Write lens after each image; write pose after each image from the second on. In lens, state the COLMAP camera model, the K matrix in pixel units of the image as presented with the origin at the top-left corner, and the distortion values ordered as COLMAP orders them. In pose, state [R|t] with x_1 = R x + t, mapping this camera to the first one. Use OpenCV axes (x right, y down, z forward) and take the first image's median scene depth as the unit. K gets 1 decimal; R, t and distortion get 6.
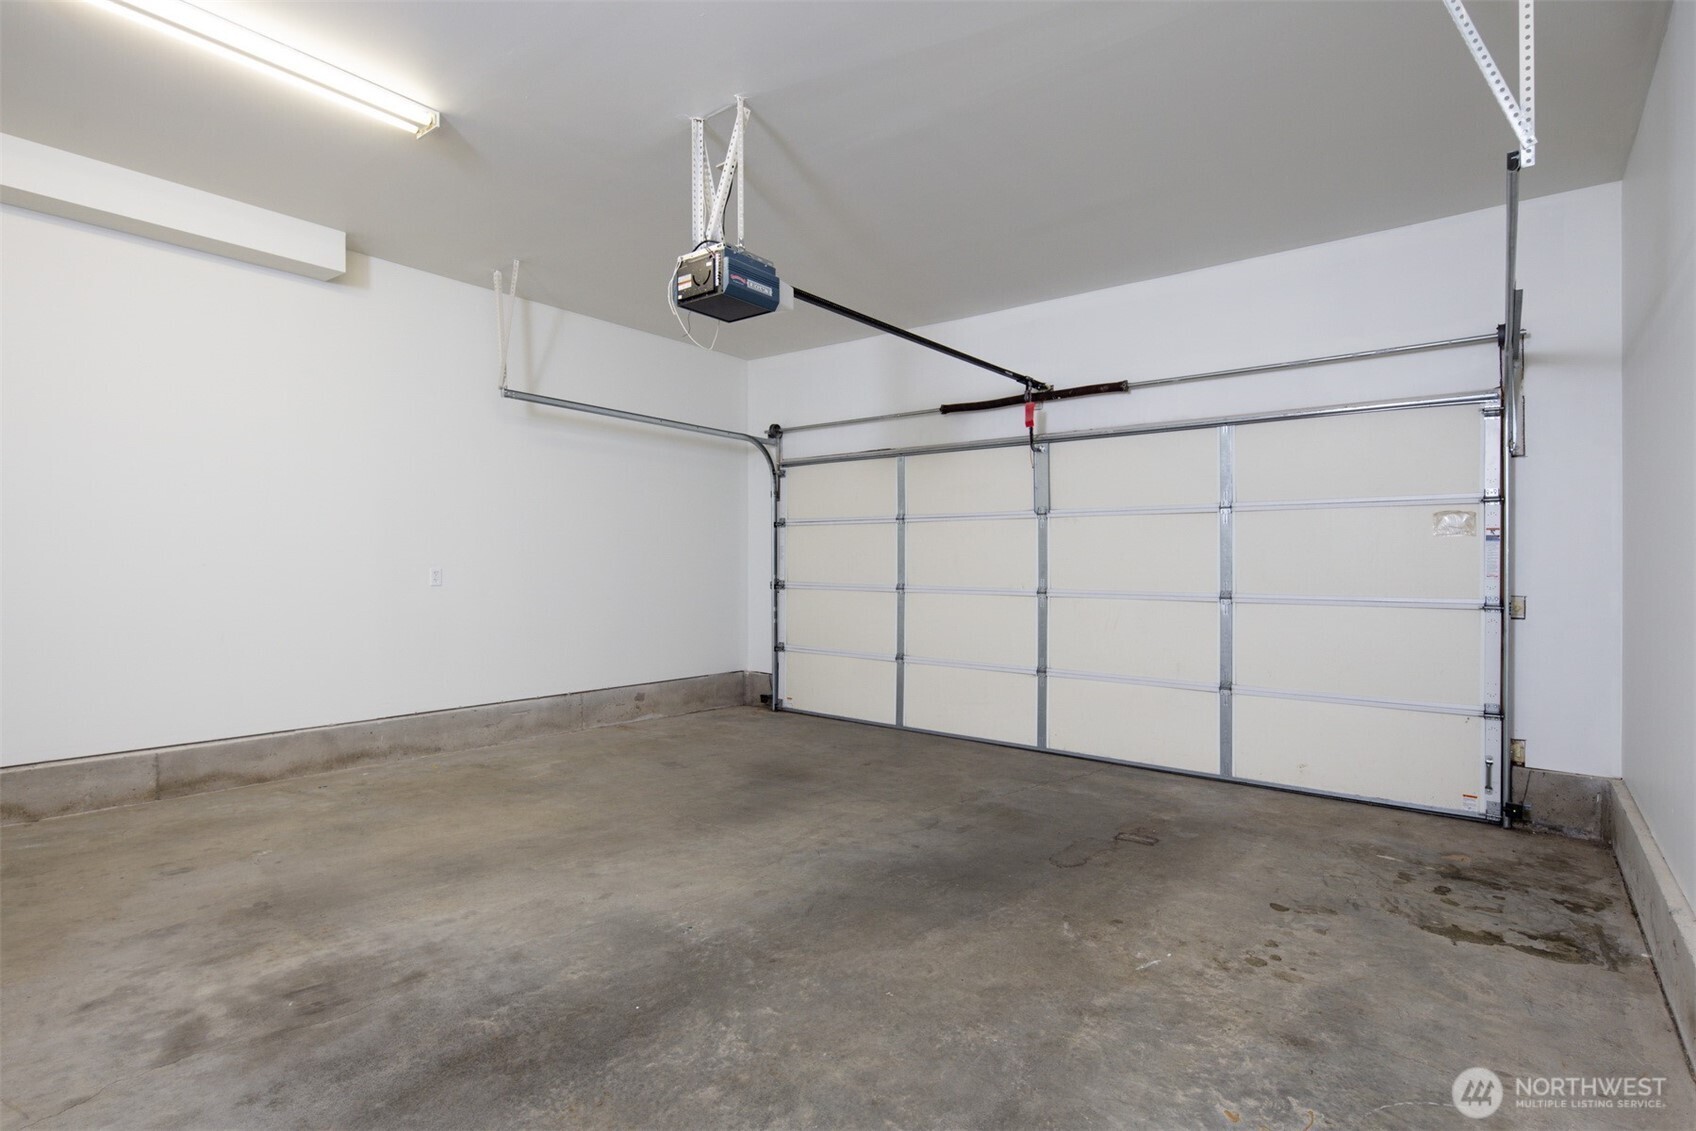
lens RADIAL K [[834.1, 0, 850.4], [0, 834.1, 559.1], [0, 0, 1]] dist [-0.001109, -0.001820]
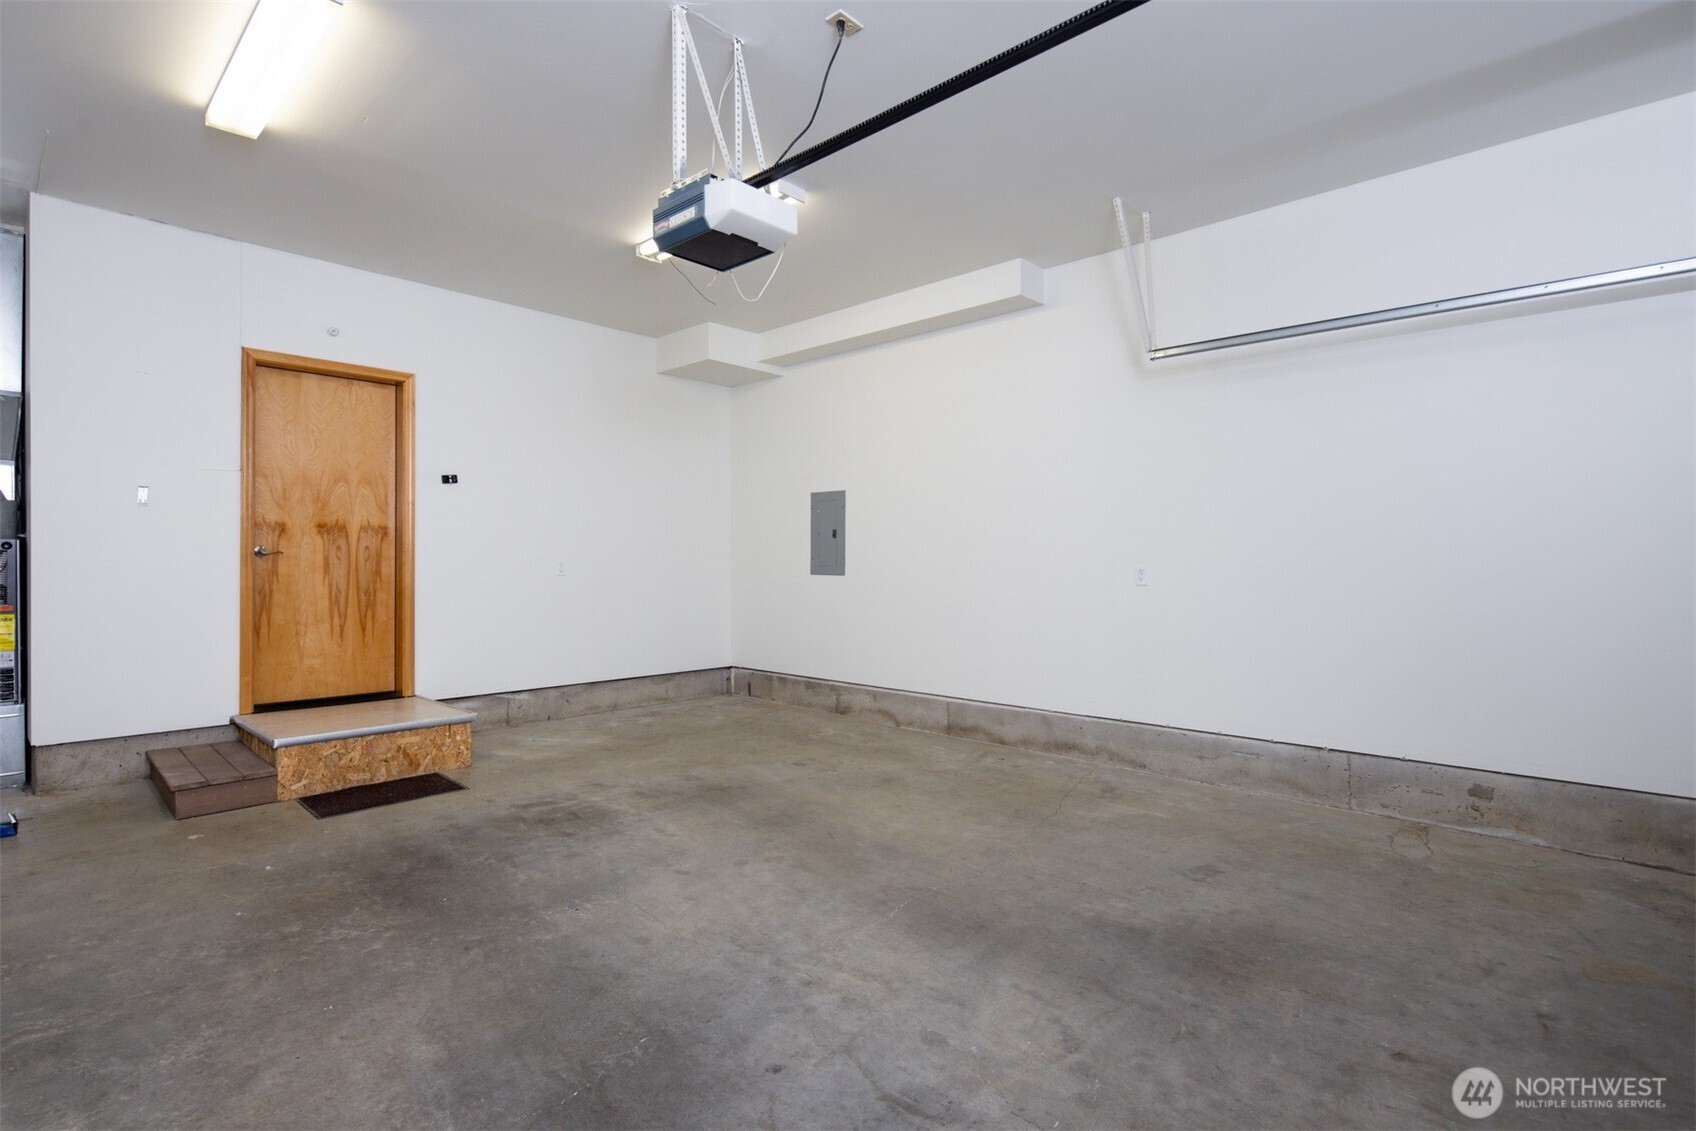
lens RADIAL K [[810.2, 0, 848.0], [0, 810.2, 565.5], [0, 0, 1]] dist [0.003304, -0.003816]
pose [[-0.074157, -0.005075, -0.997234, 0.673668], [0.004830, 0.999973, -0.005448, 0.019660], [0.997235, -0.005221, -0.074130, 1.209234]]
